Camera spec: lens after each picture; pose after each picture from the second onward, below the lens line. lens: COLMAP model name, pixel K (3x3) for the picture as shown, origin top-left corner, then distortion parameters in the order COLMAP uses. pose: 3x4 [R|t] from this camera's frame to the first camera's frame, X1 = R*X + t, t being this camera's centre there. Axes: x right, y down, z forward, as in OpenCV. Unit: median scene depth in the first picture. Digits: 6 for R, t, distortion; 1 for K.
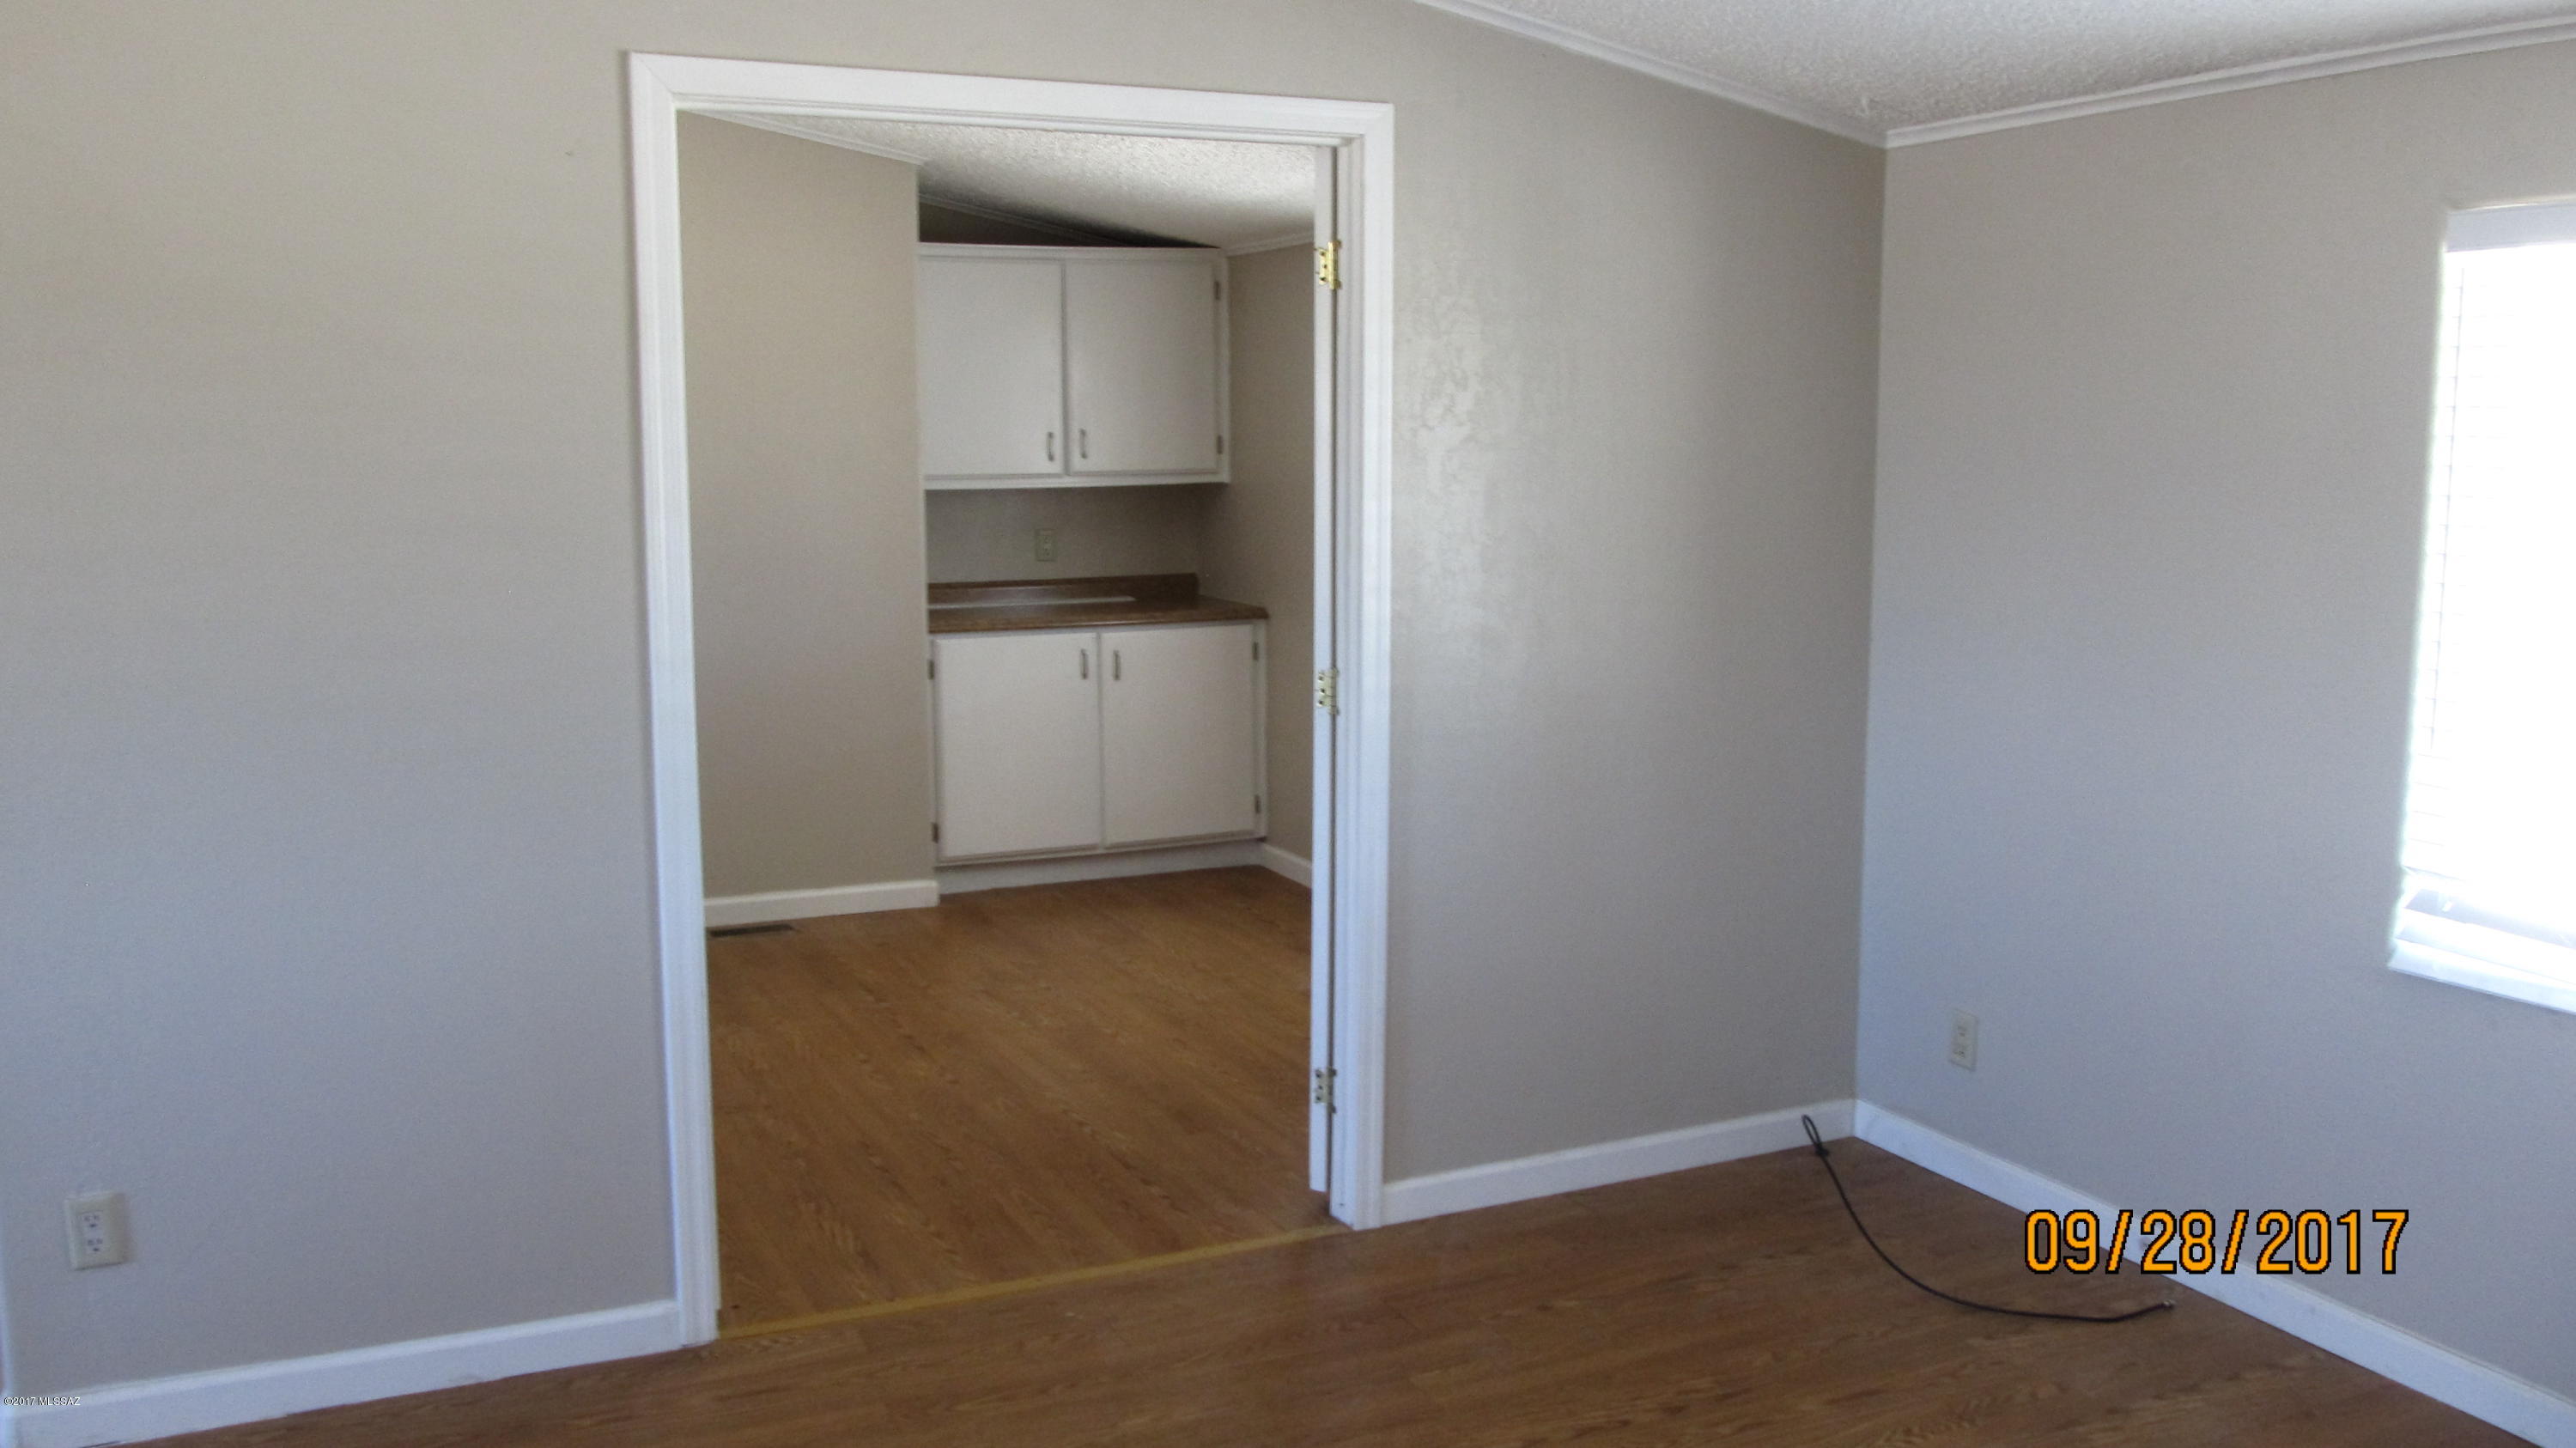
lens RADIAL K [[2141.0, 0, 1288.0], [0, 2141.0, 724.0], [0, 0, 1]] dist [-0.057758, -0.000853]
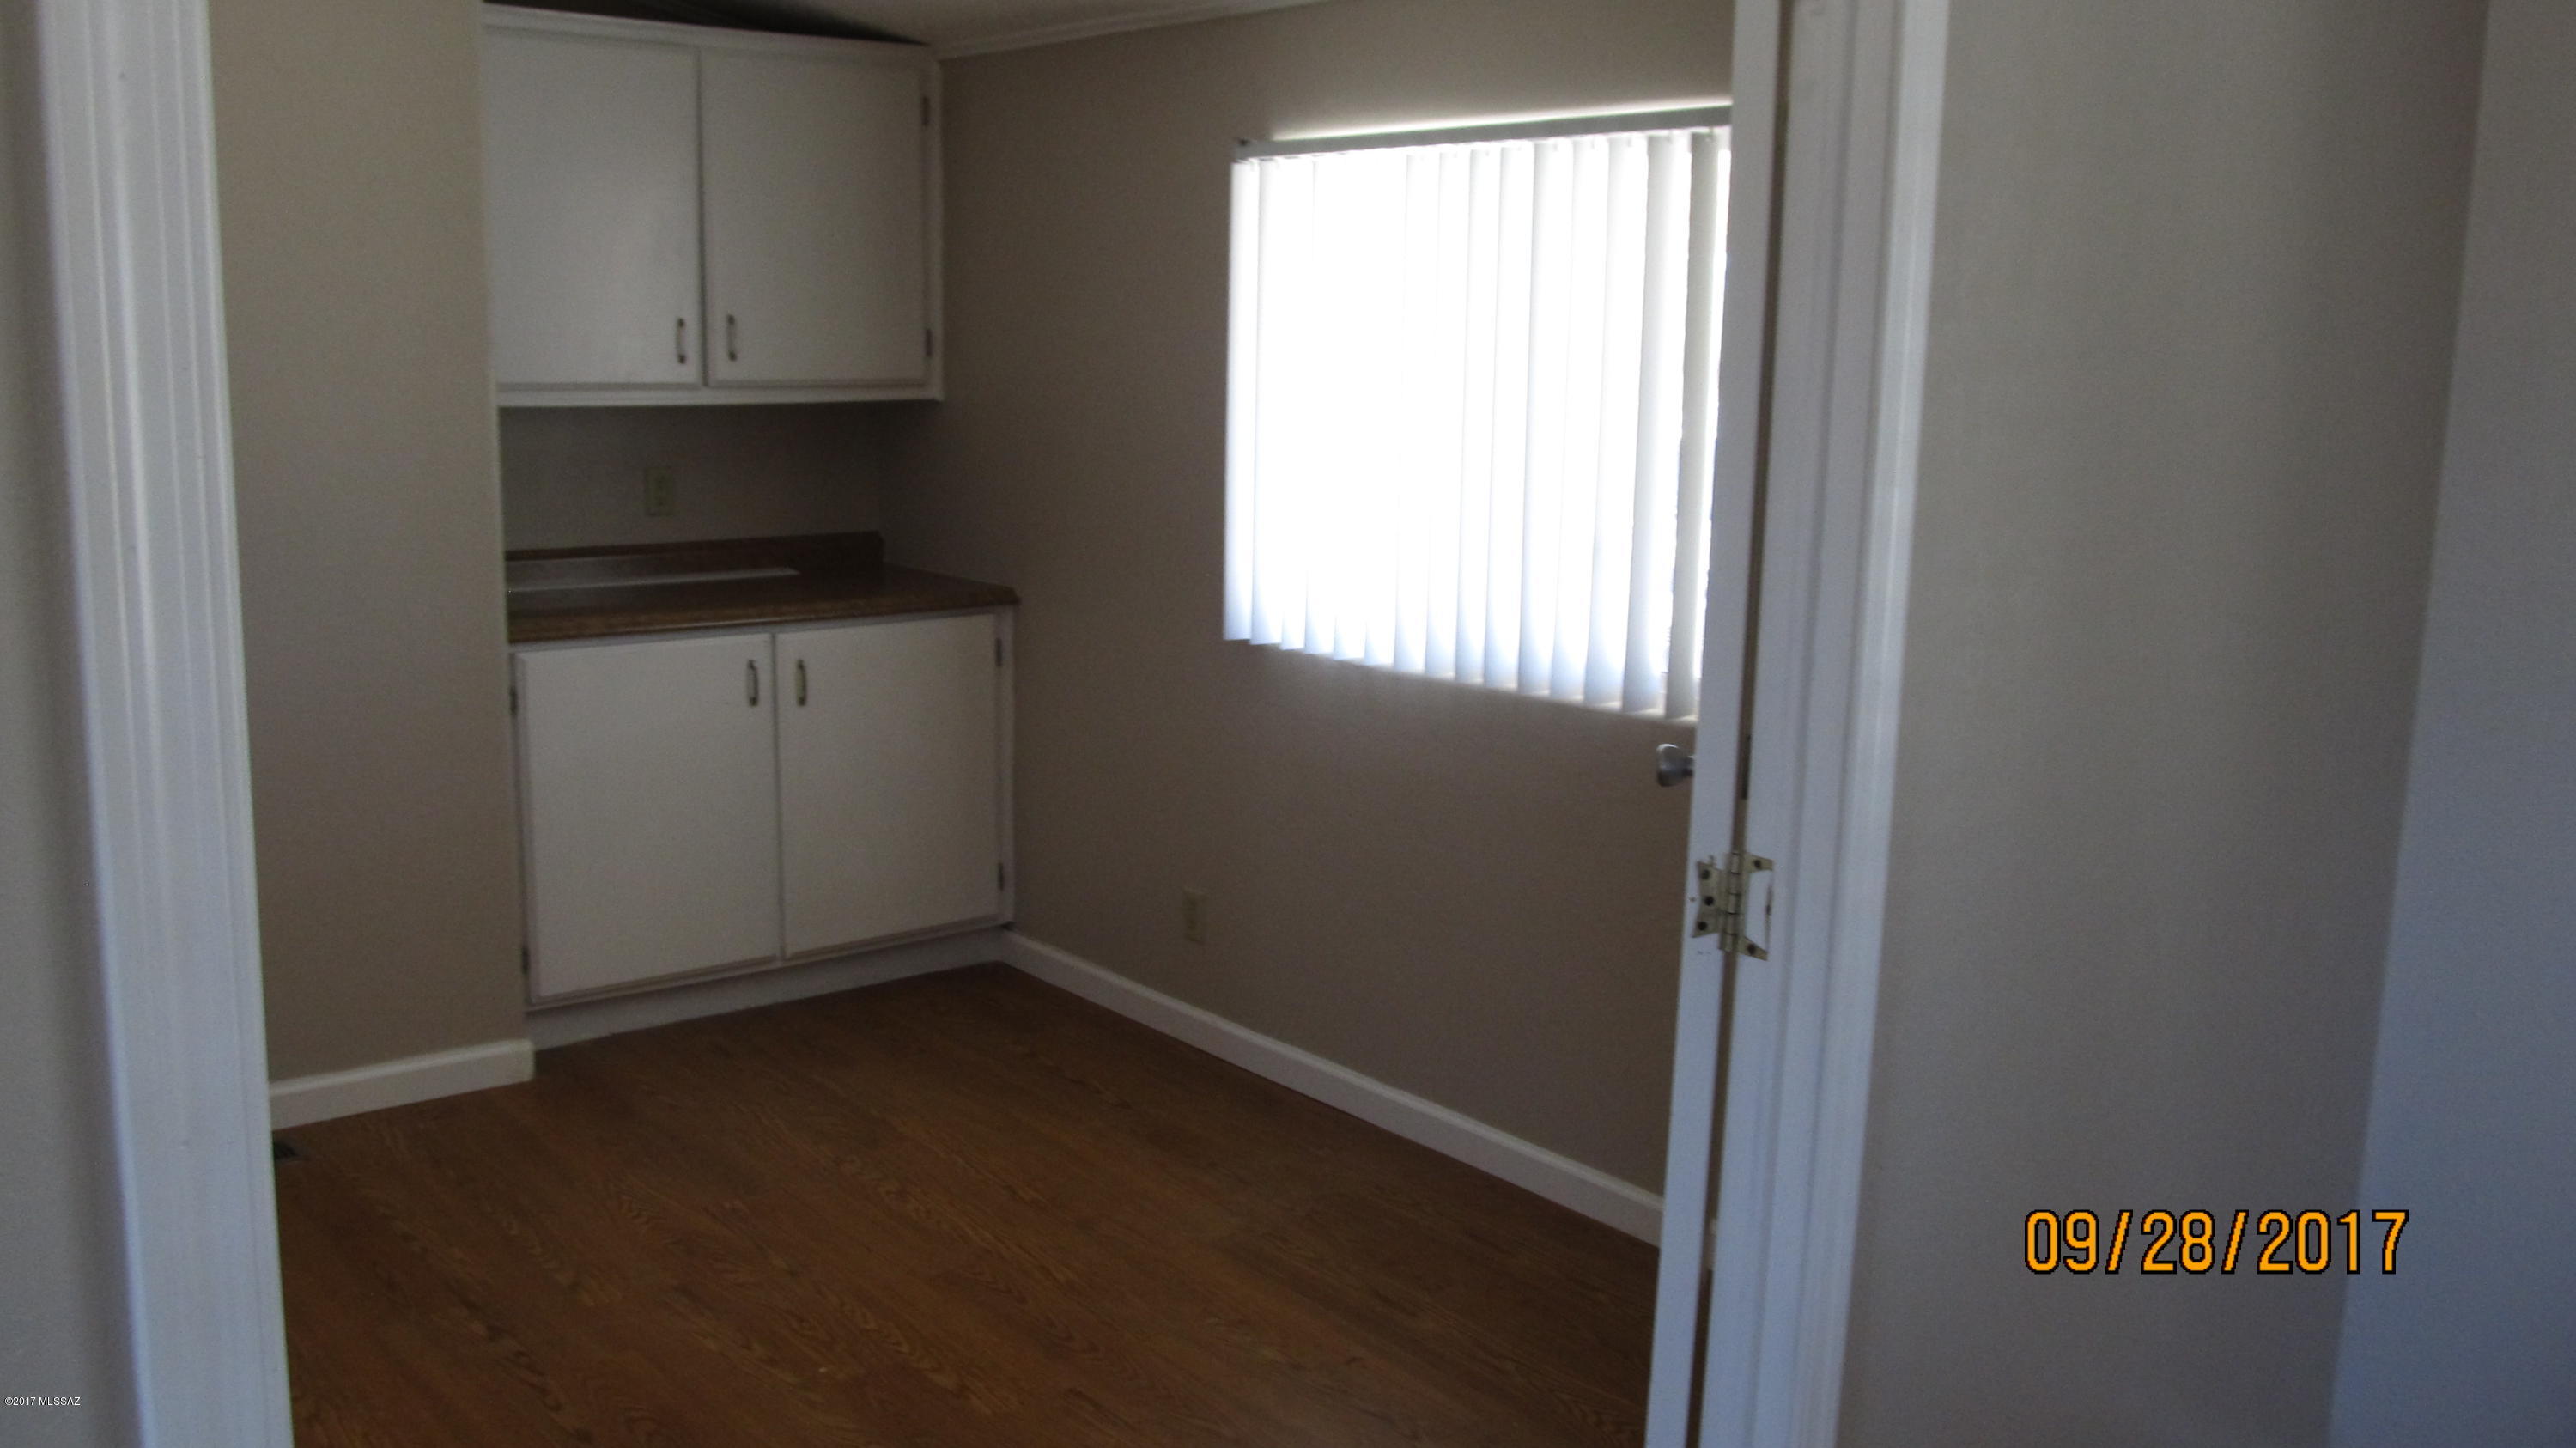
lens RADIAL K [[2141.0, 0, 1288.0], [0, 2141.0, 724.0], [0, 0, 1]] dist [-0.057758, -0.000853]
pose [[0.966061, -0.025118, 0.257088, -0.101666], [0.014981, 0.999034, 0.041316, -0.038257], [-0.257877, -0.036062, 0.965504, 0.329233]]
